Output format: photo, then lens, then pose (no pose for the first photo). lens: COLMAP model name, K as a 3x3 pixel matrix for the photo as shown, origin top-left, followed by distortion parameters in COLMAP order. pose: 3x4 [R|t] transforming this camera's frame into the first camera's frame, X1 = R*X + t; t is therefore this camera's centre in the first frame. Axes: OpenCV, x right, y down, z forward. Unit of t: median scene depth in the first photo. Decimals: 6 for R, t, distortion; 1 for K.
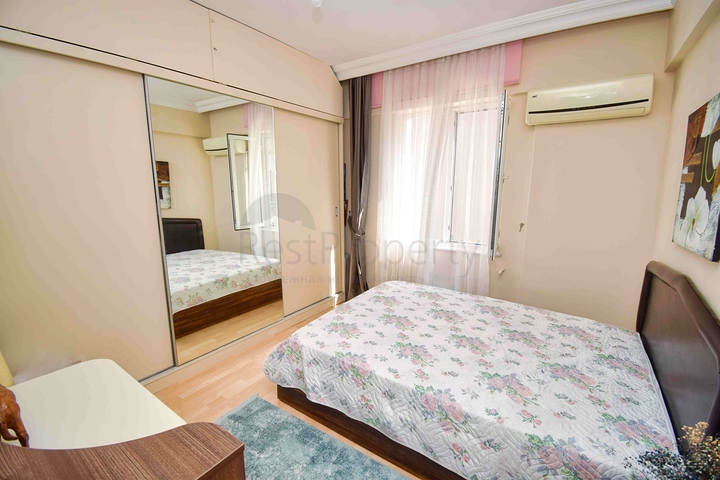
lens RADIAL K [[319.3, 0, 360.4], [0, 319.3, 239.7], [0, 0, 1]] dist [-0.014375, -0.005693]
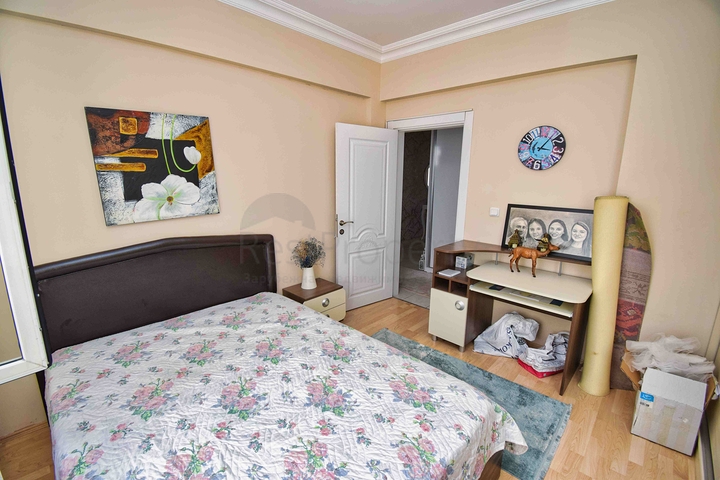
lens RADIAL K [[319.3, 0, 361.2], [0, 319.3, 242.5], [0, 0, 1]] dist [-0.014375, -0.005693]
pose [[-0.987968, -0.042020, 0.148842, -0.031211], [0.016377, 0.928549, 0.370849, -0.267520], [-0.153790, 0.368825, -0.916688, 1.512427]]
